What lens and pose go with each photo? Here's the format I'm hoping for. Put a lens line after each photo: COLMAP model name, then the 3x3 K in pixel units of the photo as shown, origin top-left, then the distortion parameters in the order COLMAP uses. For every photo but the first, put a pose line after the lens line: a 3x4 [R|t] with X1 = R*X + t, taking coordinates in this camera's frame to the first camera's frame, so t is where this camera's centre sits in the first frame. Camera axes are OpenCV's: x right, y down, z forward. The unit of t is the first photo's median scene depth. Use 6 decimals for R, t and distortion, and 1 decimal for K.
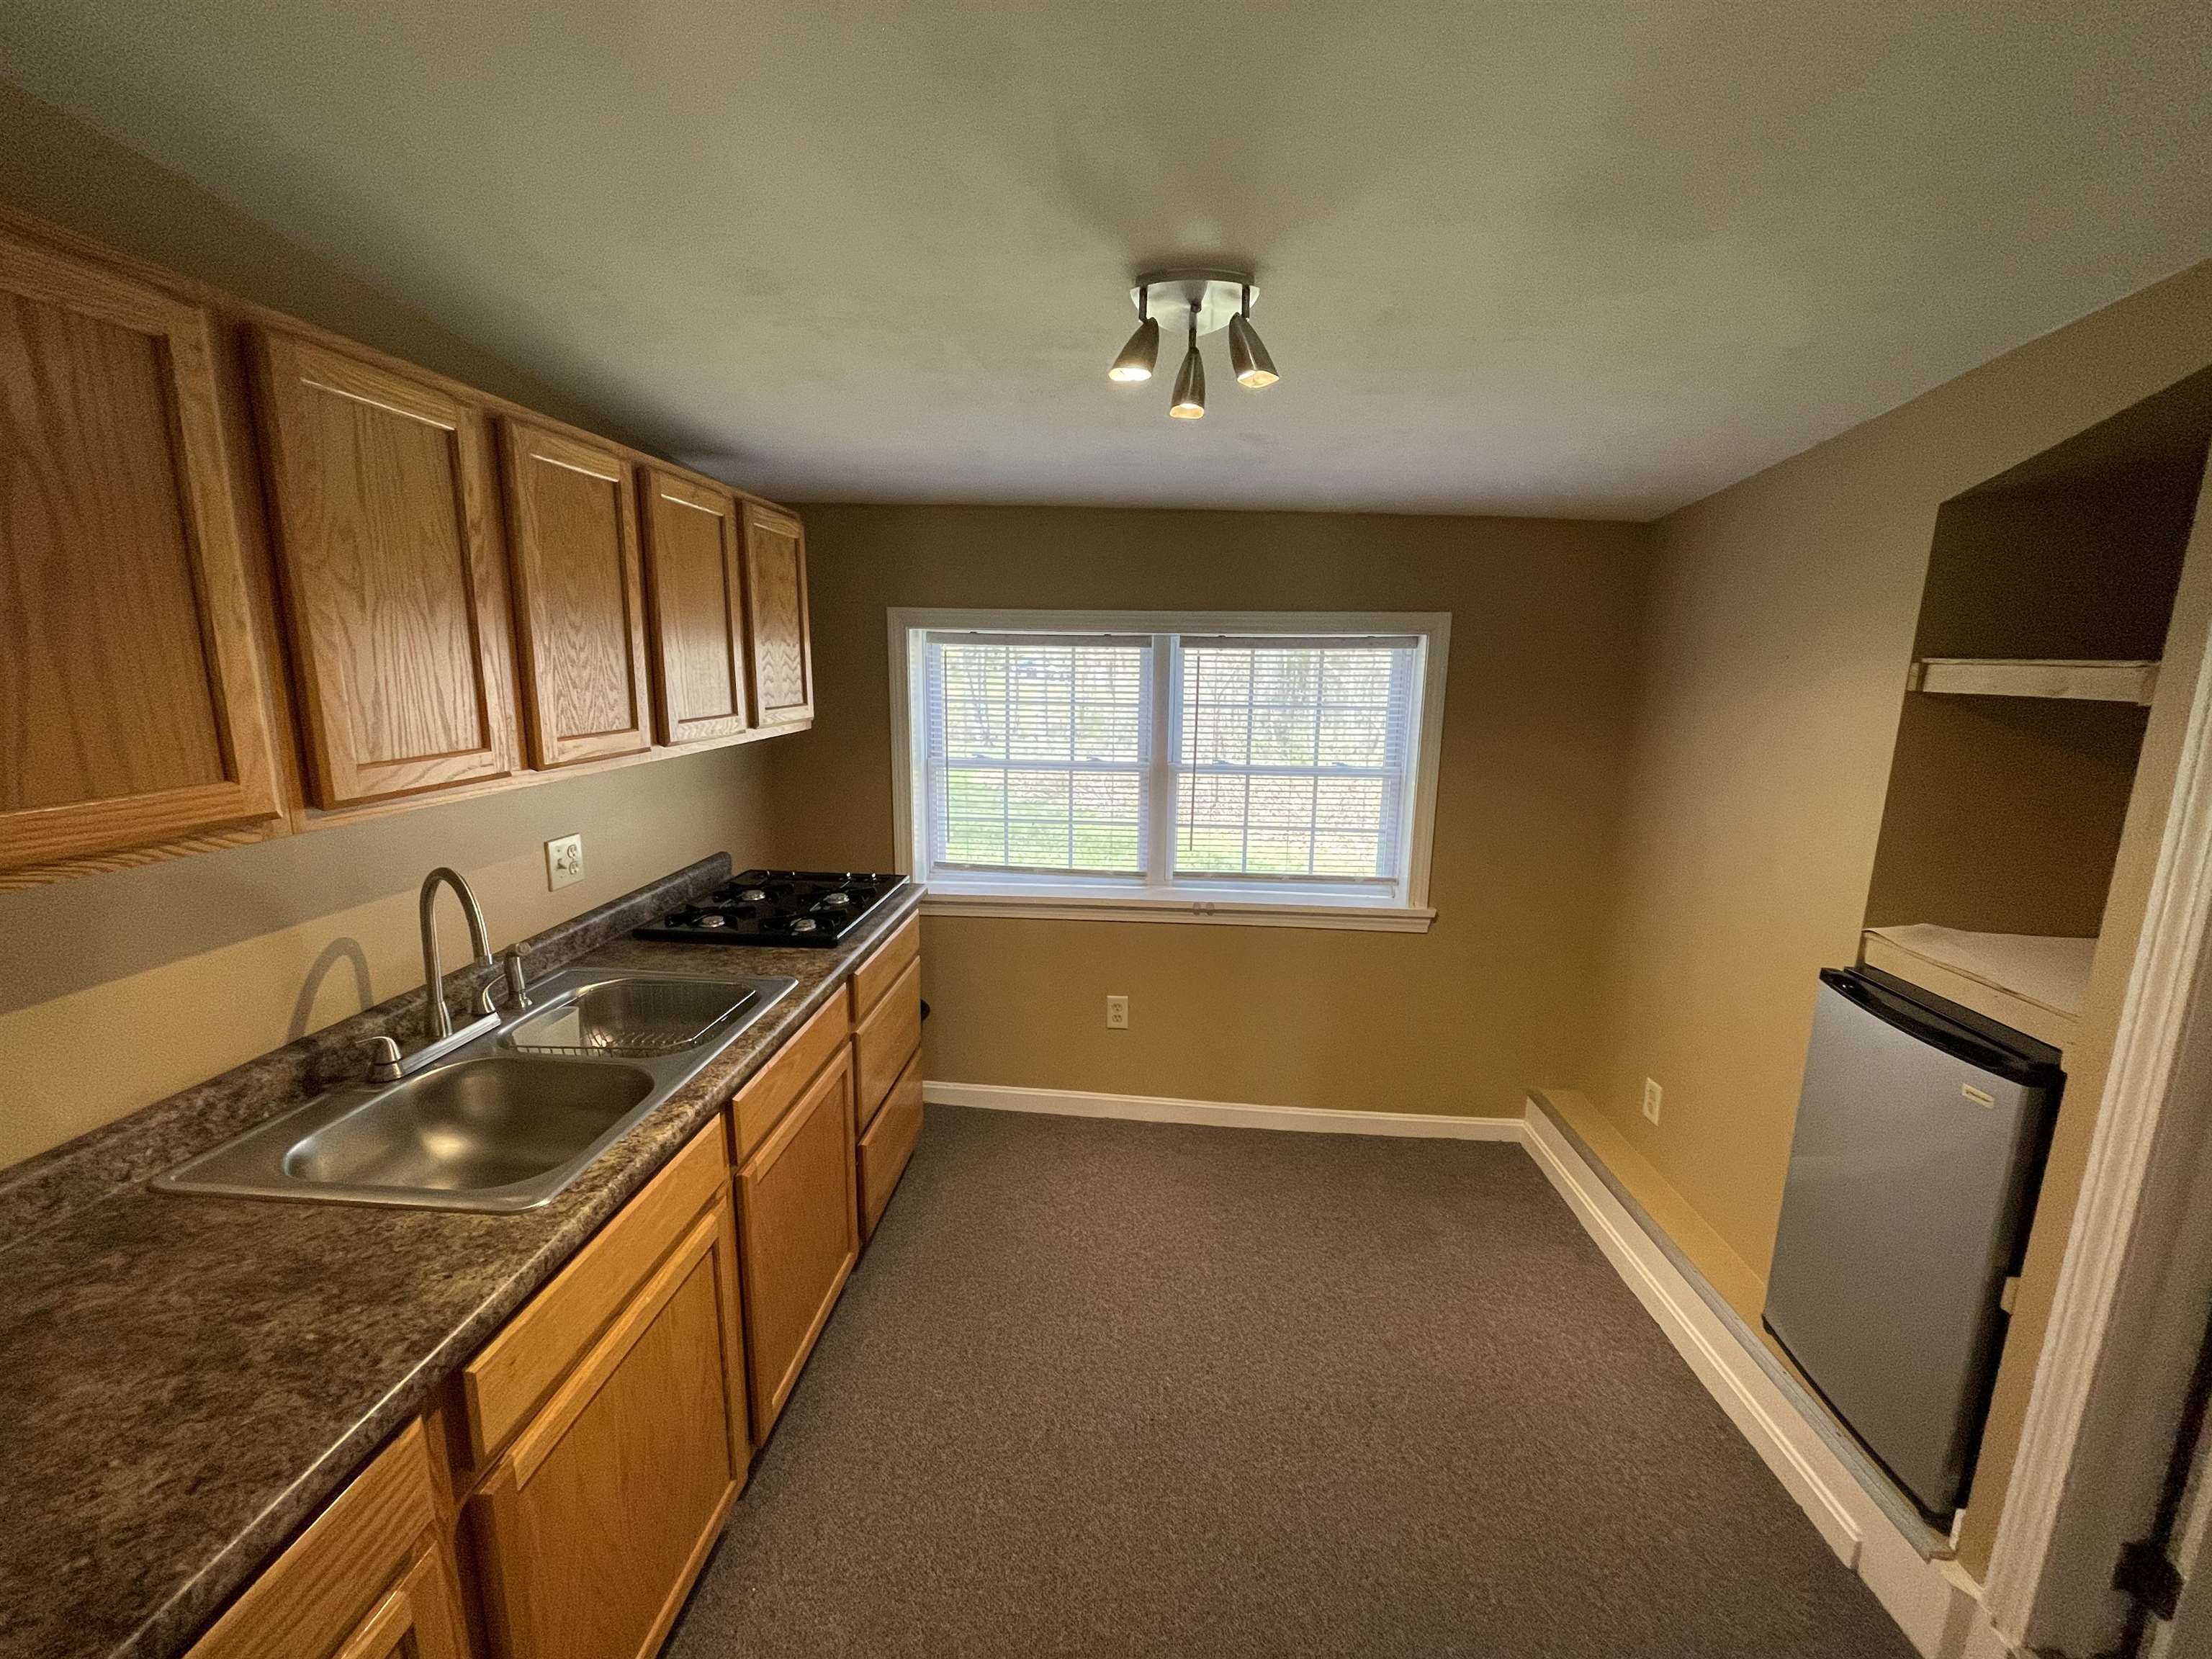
lens RADIAL K [[883.7, 0, 1102.7], [0, 883.7, 826.4], [0, 0, 1]] dist [-0.000553, 0.000453]
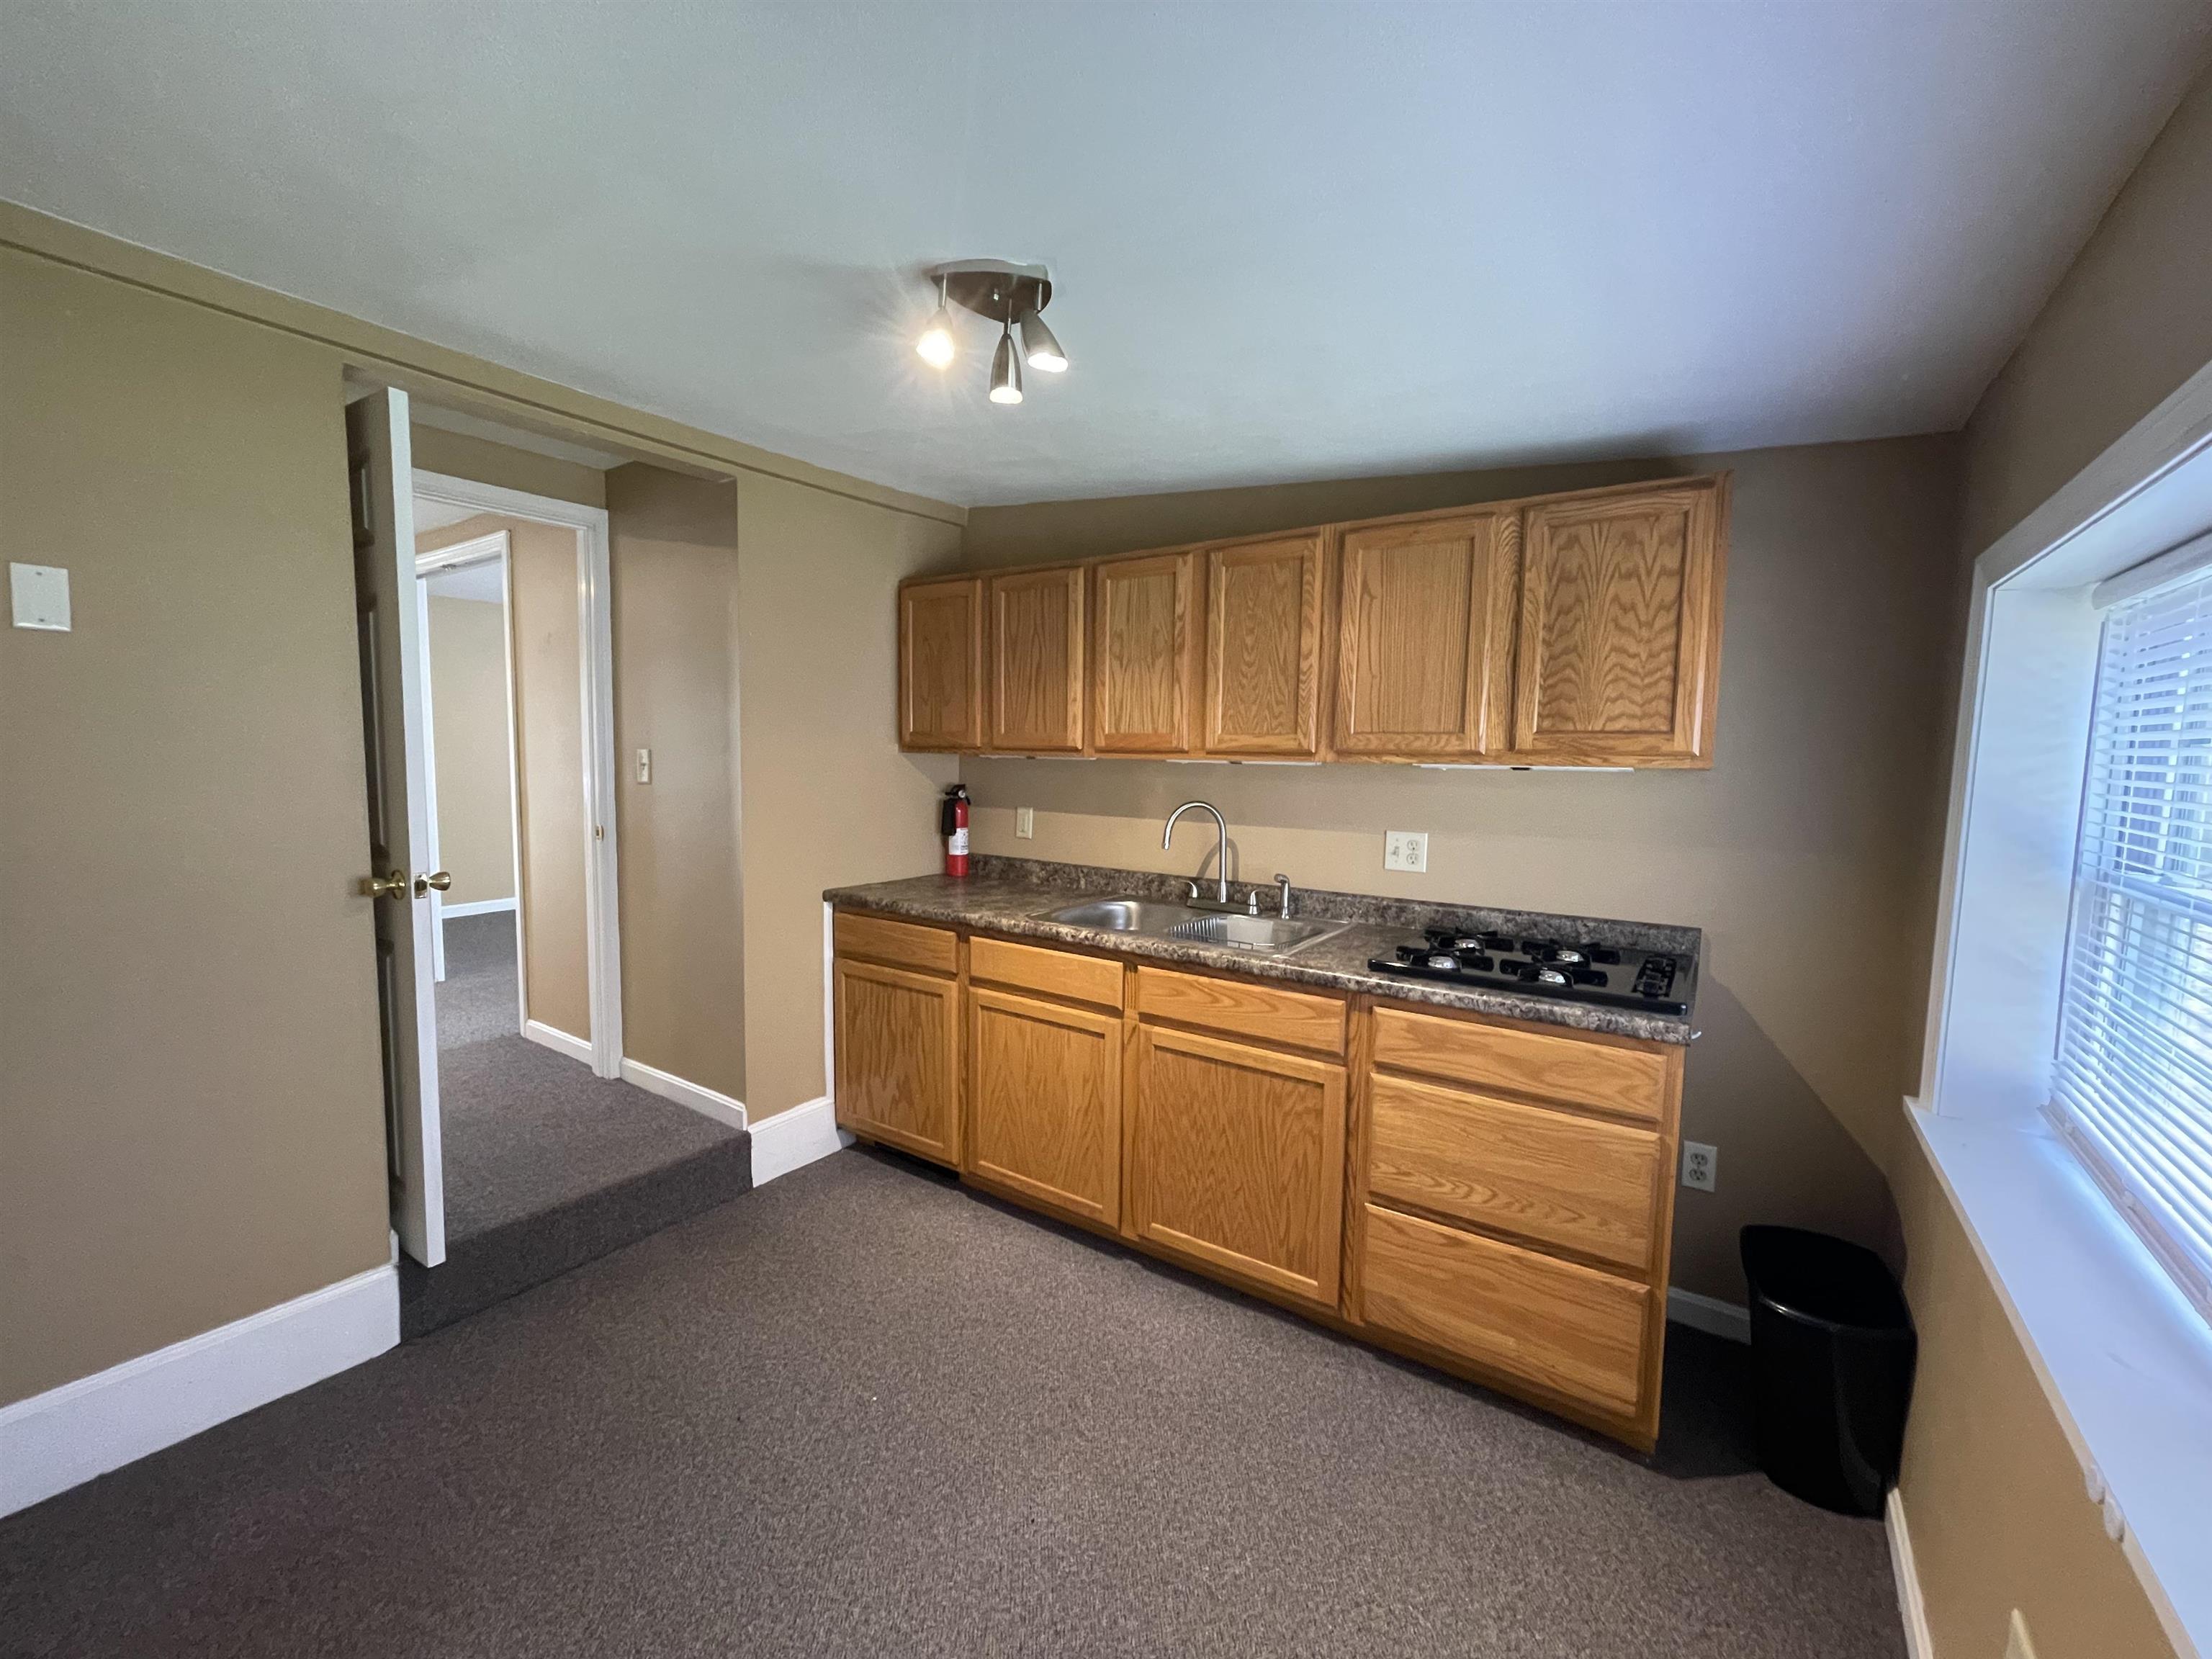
lens RADIAL K [[896.6, 0, 1106.0], [0, 896.6, 829.5], [0, 0, 1]] dist [-0.016049, 0.014417]
pose [[-0.512026, 0.054074, -0.857266, 1.014313], [-0.182387, 0.968415, 0.170020, -0.189266], [0.839383, 0.243409, -0.485992, 1.849286]]
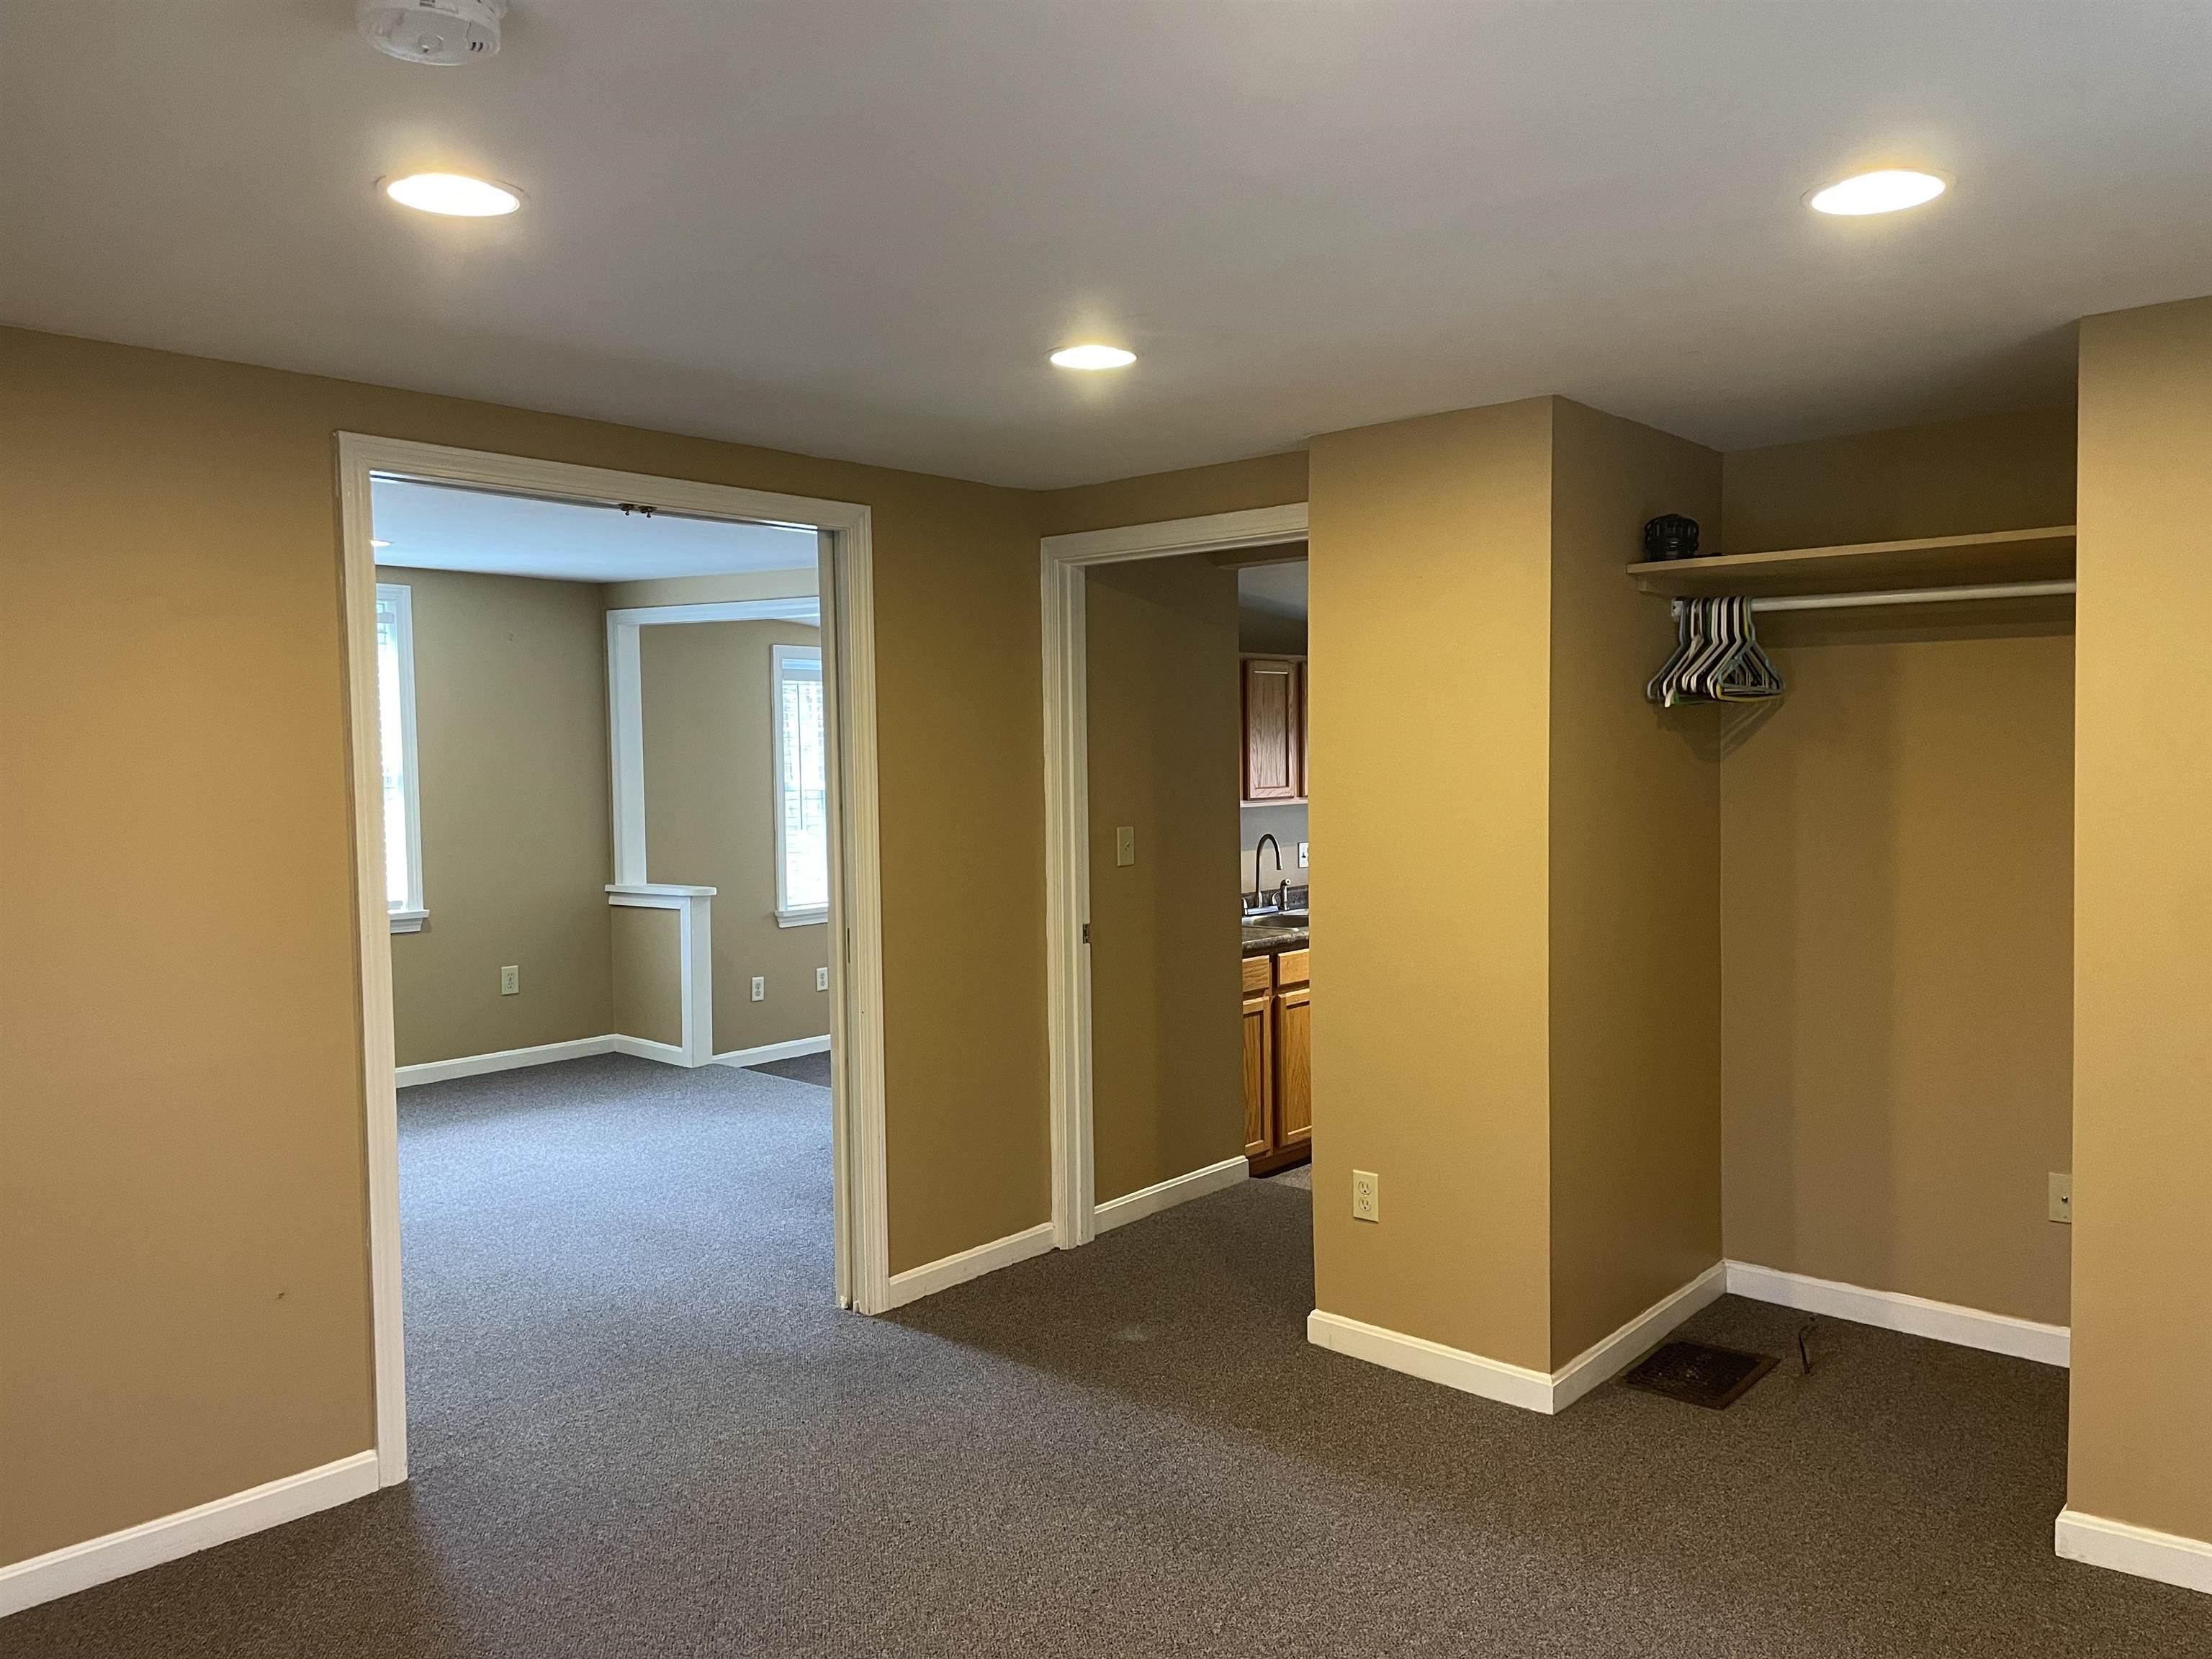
lens RADIAL K [[1678.5, 0, 1104.1], [0, 1678.5, 831.6], [0, 0, 1]] dist [0.087575, -0.116672]
pose [[0.795109, 0.004787, -0.606447, 1.910963], [-0.087093, 0.990505, -0.106369, 0.624185], [0.600180, 0.137393, 0.787977, -3.258020]]
